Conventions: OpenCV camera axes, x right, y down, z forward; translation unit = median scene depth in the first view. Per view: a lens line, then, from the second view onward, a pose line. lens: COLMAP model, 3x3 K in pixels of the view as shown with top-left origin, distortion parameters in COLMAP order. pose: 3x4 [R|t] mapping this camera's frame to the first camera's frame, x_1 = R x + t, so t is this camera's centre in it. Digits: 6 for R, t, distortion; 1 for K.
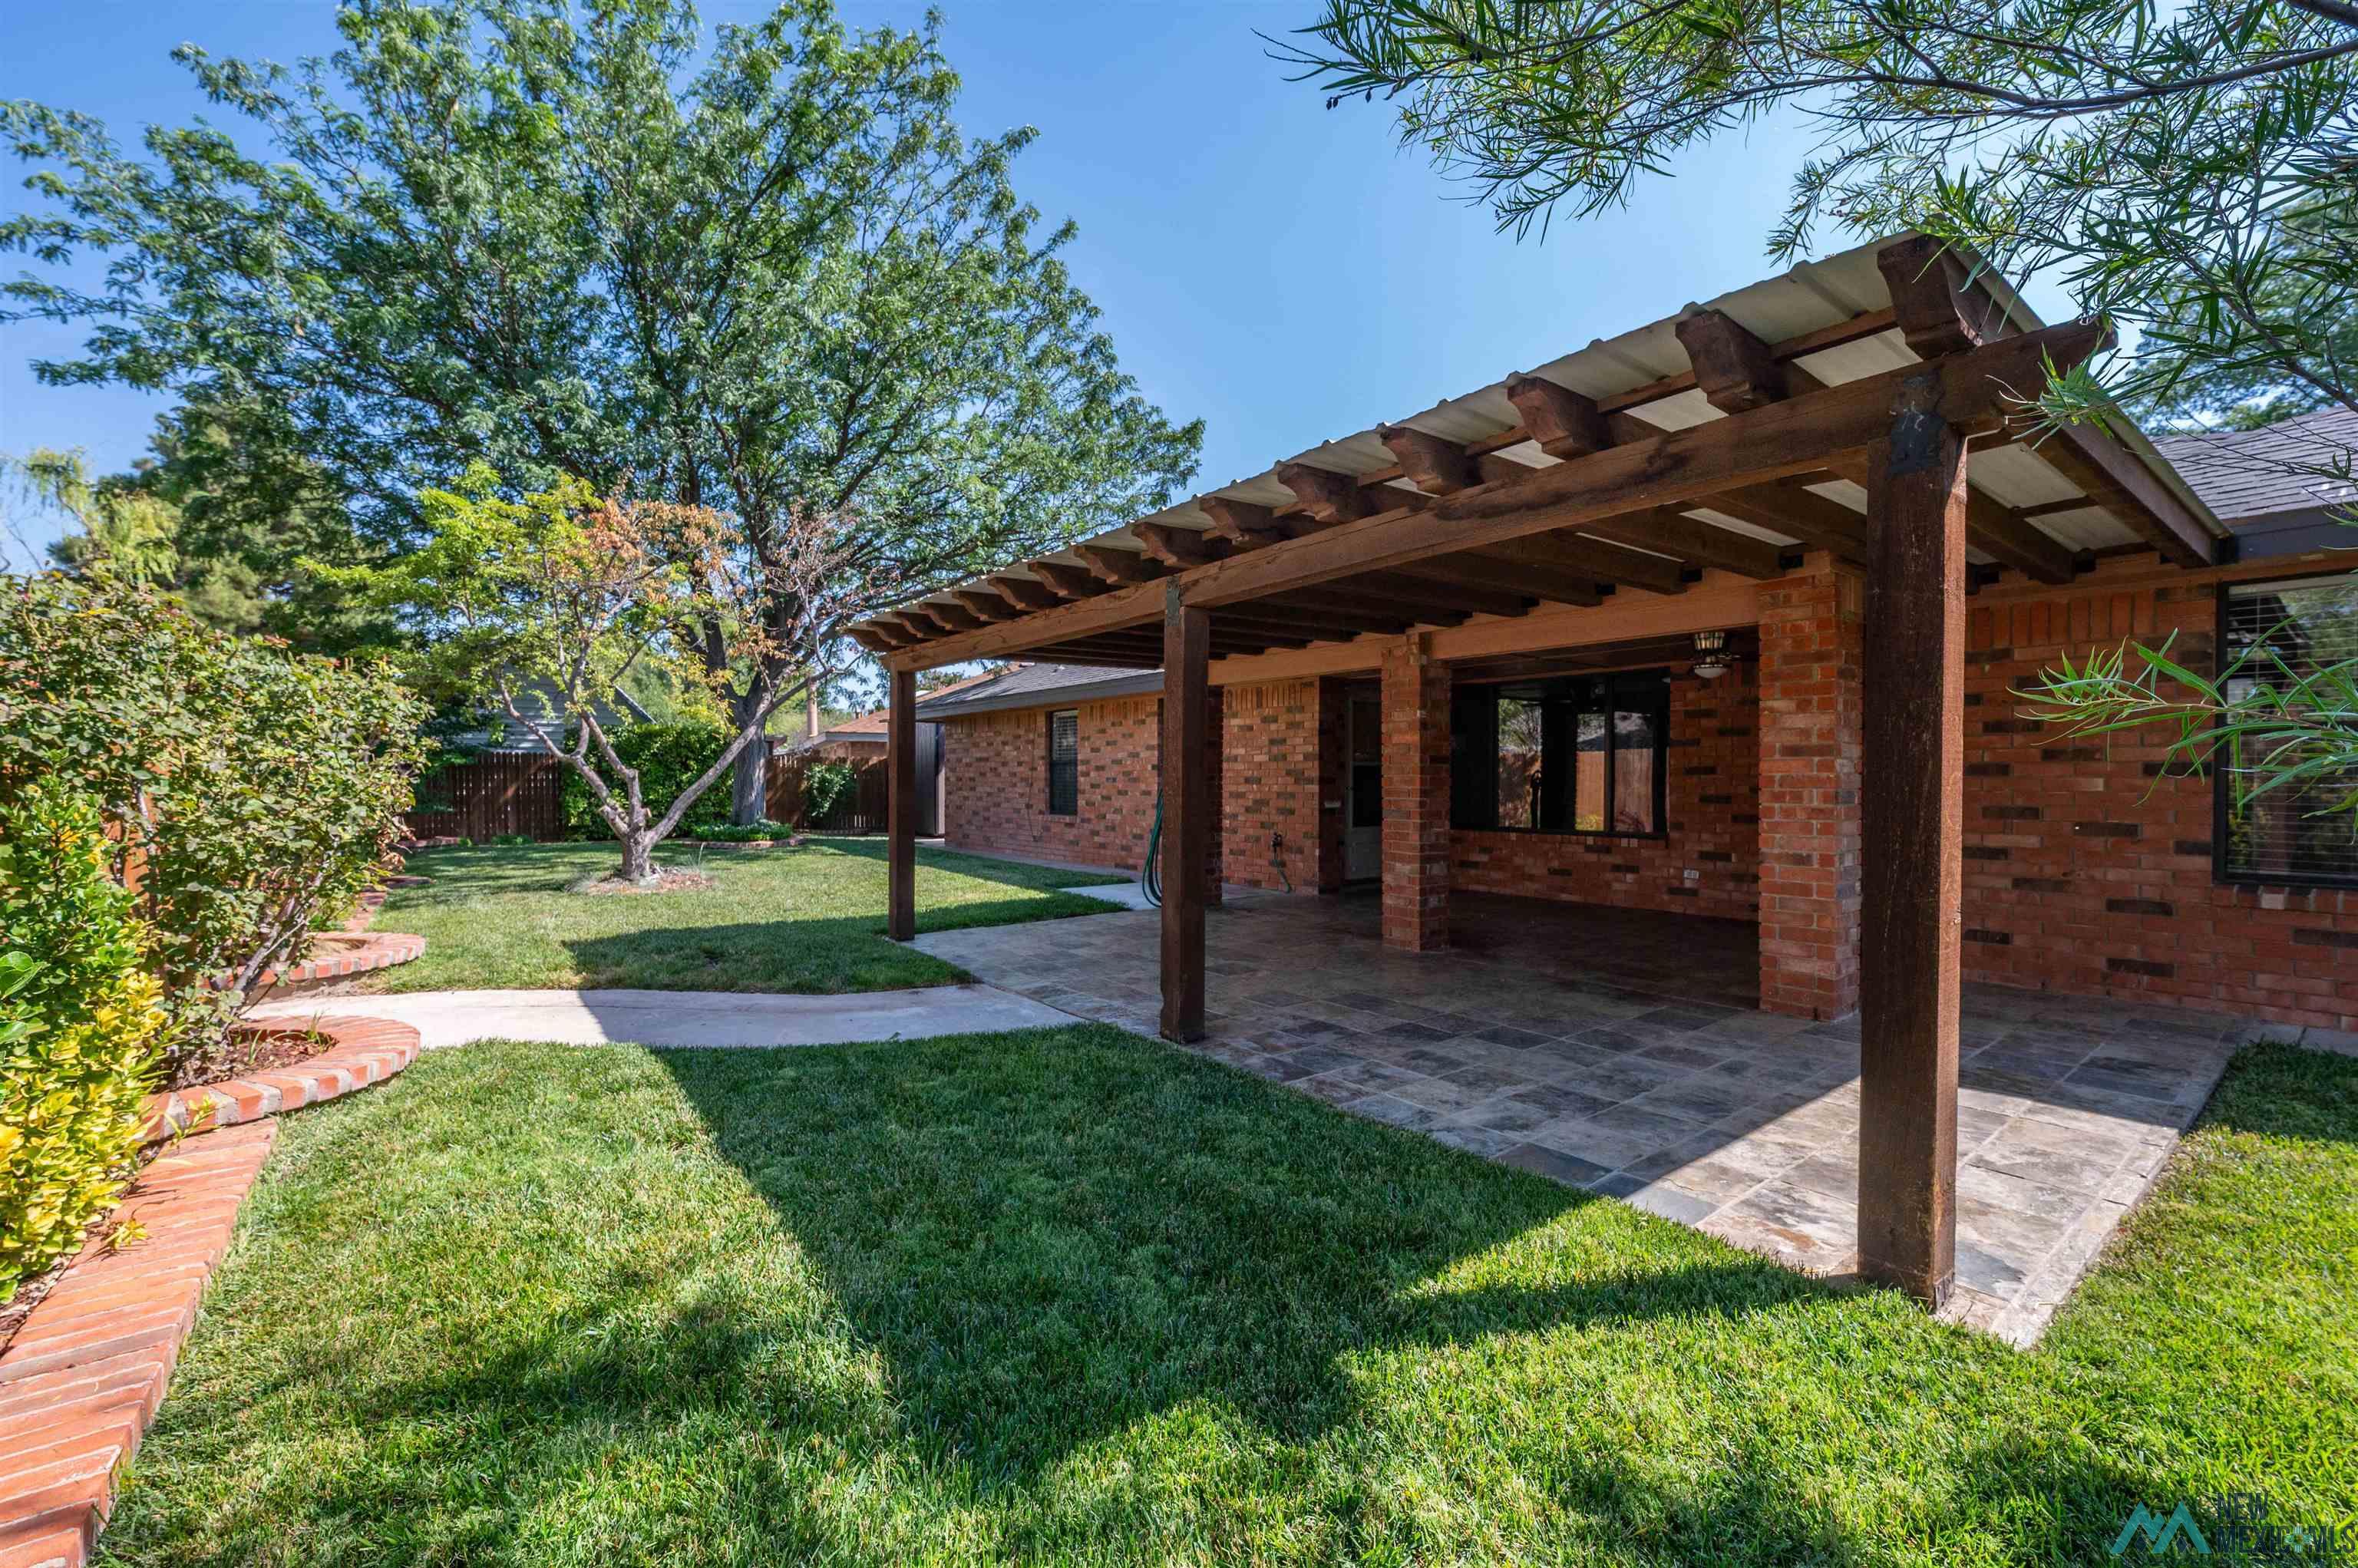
lens RADIAL K [[947.0, 0, 1177.3], [0, 947.0, 780.6], [0, 0, 1]] dist [-0.002527, 0.000554]
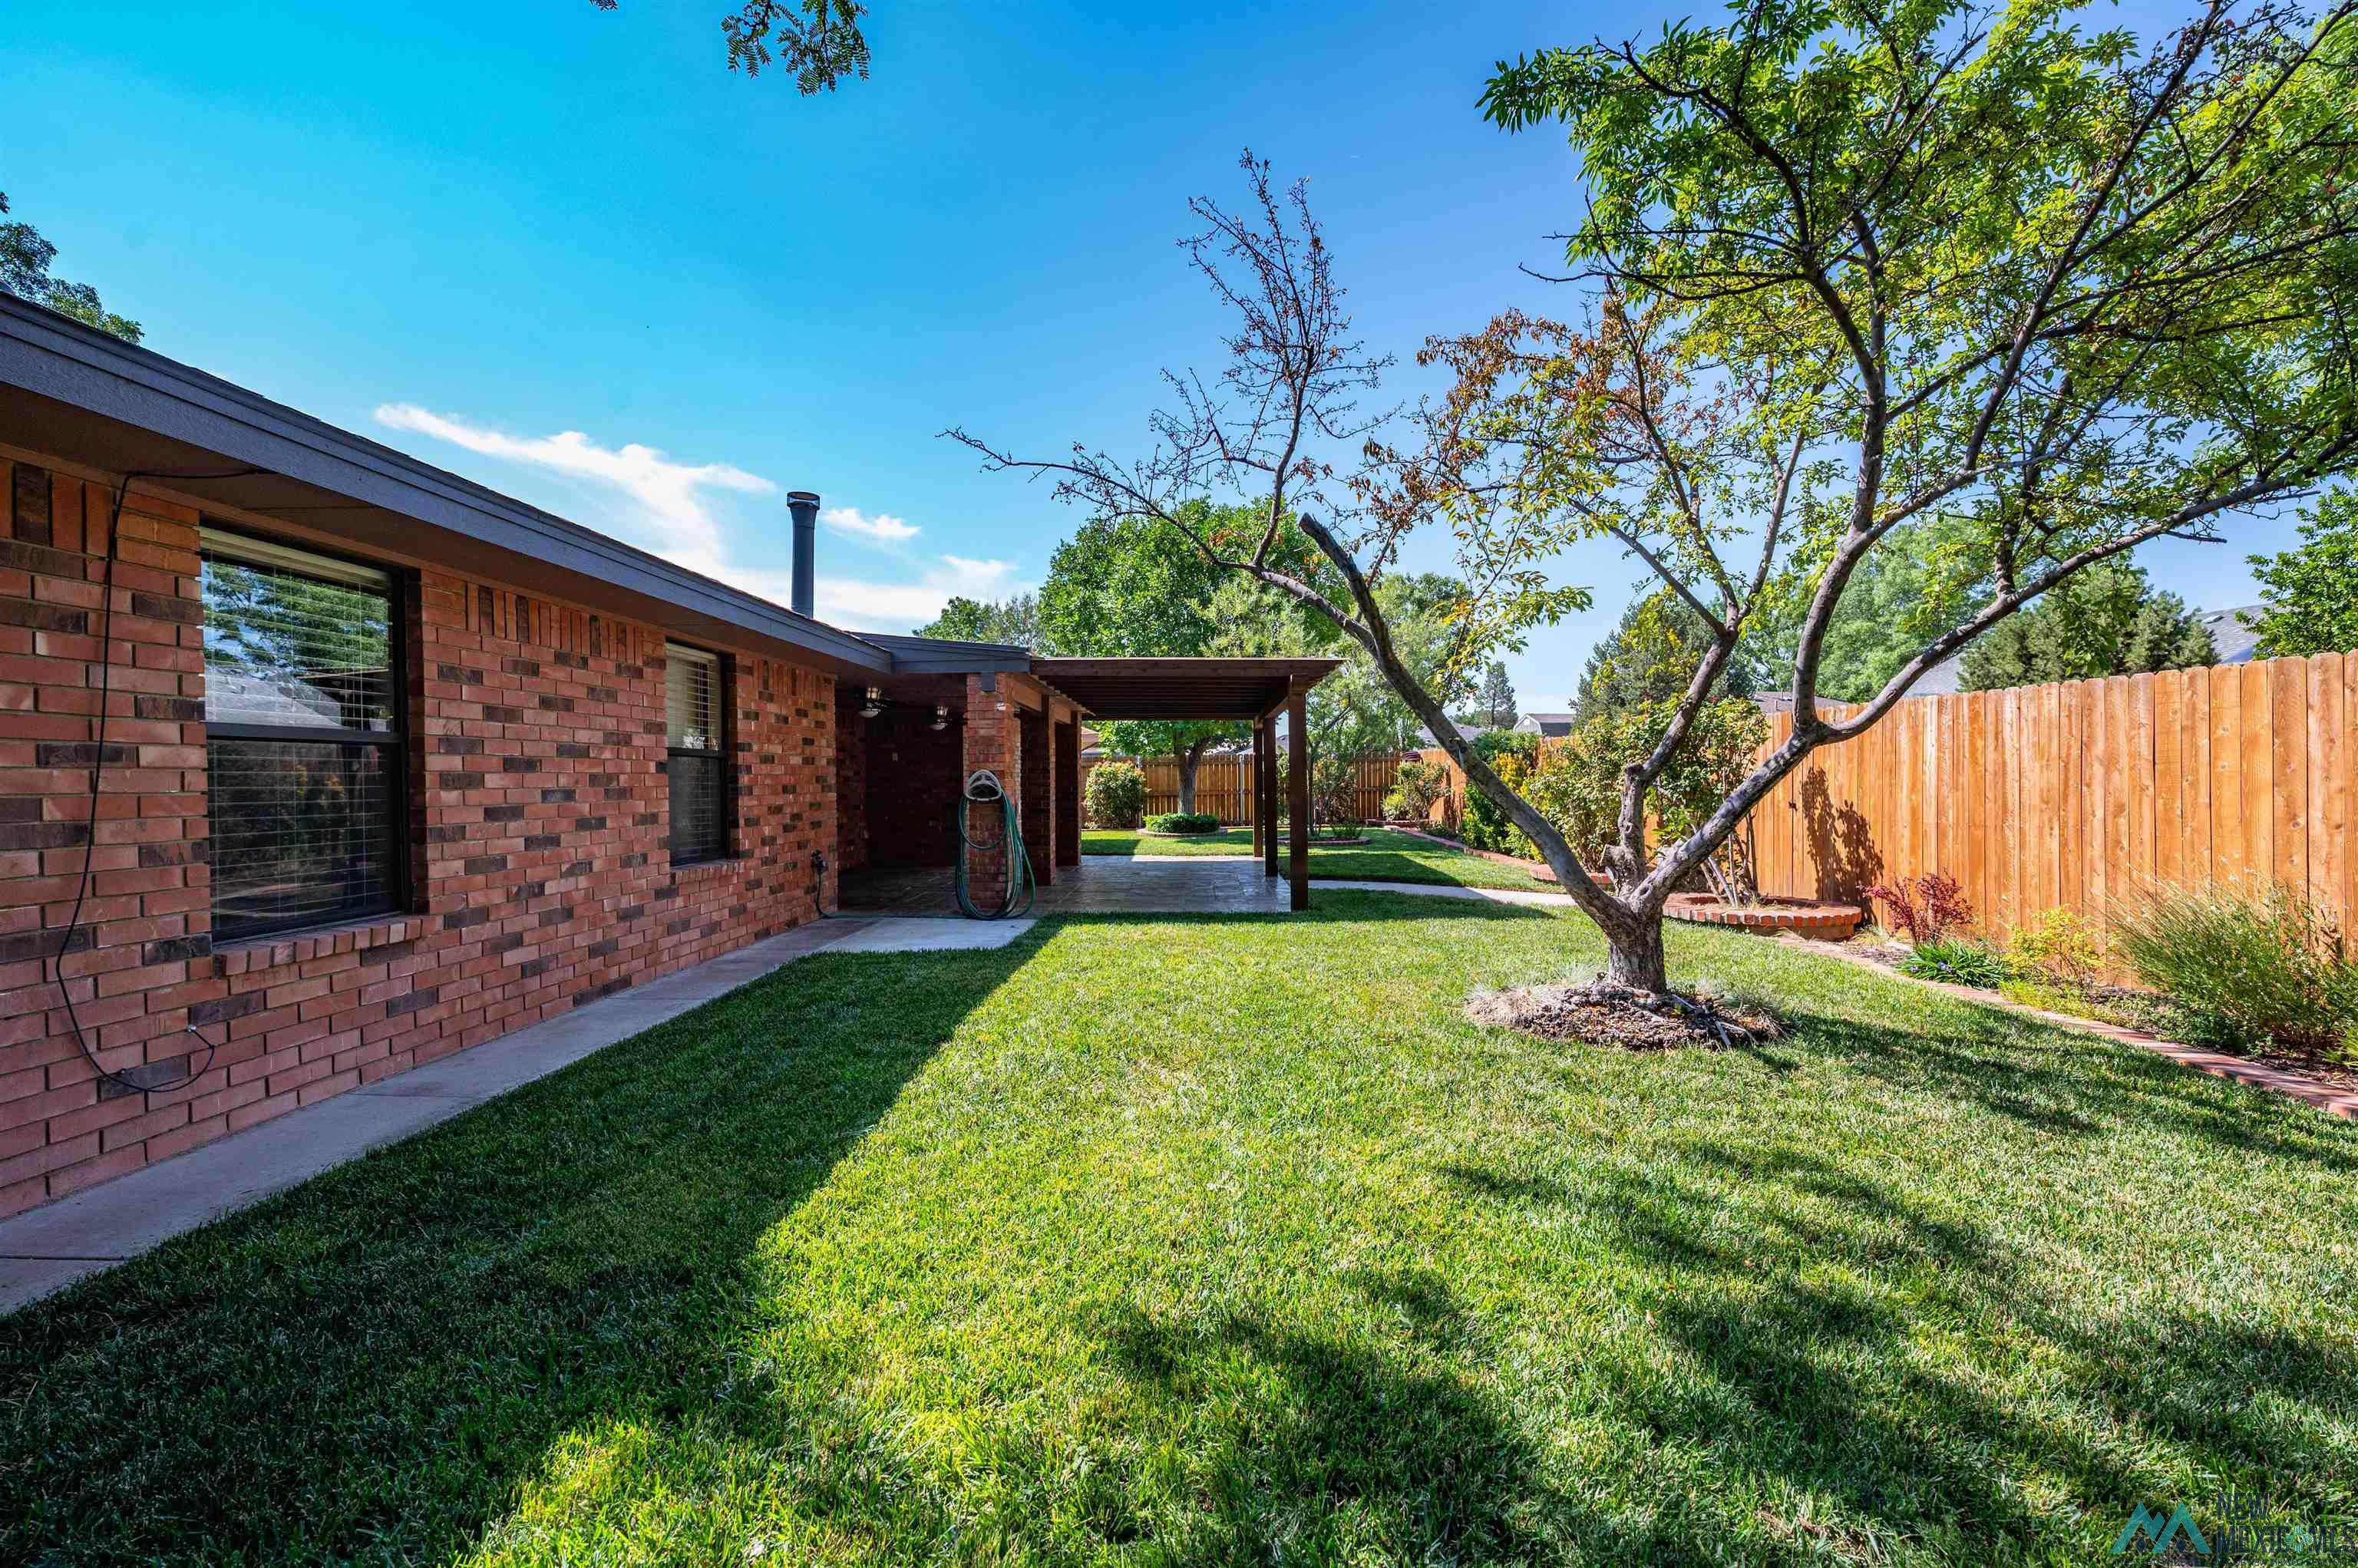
lens RADIAL K [[947.0, 0, 1184.0], [0, 947.0, 790.8], [0, 0, 1]] dist [-0.002527, 0.000554]
pose [[-0.778391, -0.001068, 0.627779, -0.530623], [0.011052, 0.999820, 0.015405, -0.005766], [-0.627683, 0.018930, -0.778239, 1.150936]]
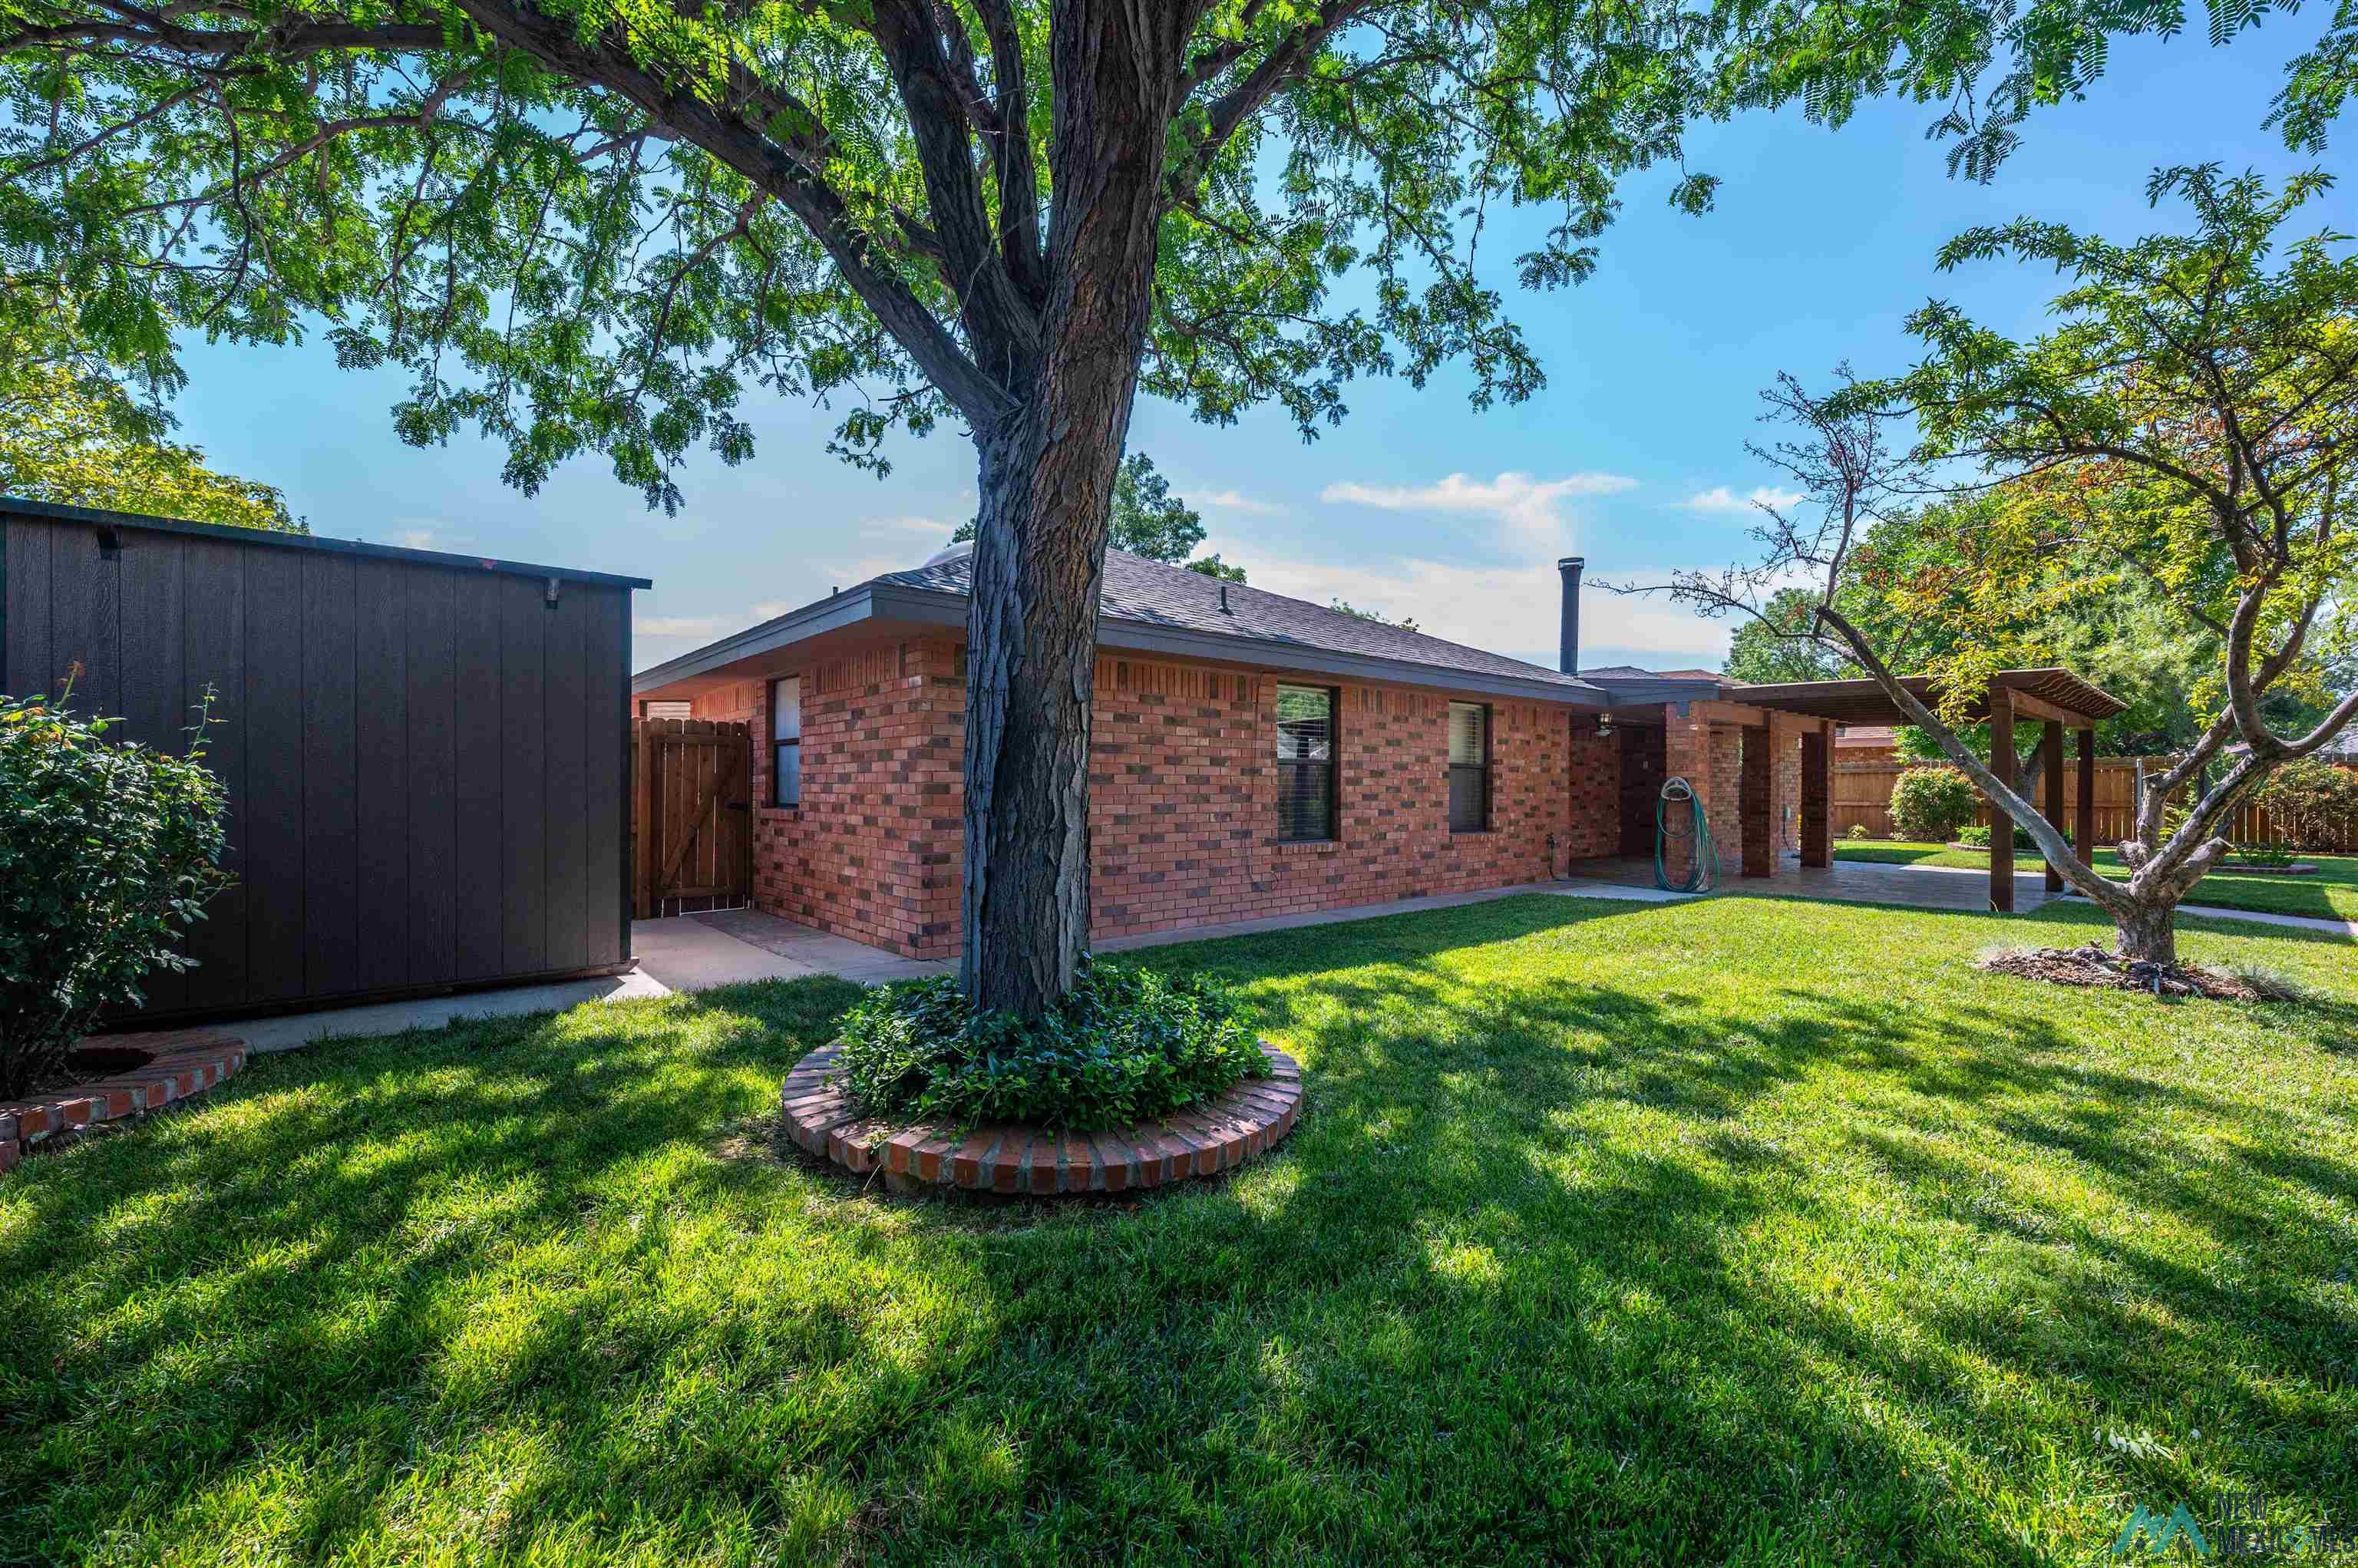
lens RADIAL K [[947.0, 0, 1180.9], [0, 947.0, 789.8], [0, 0, 1]] dist [-0.002527, 0.000554]
pose [[-0.069271, -0.003829, 0.997591, -0.844360], [0.000972, 0.999992, 0.003905, -0.003441], [-0.997597, 0.001240, -0.069267, 1.235702]]
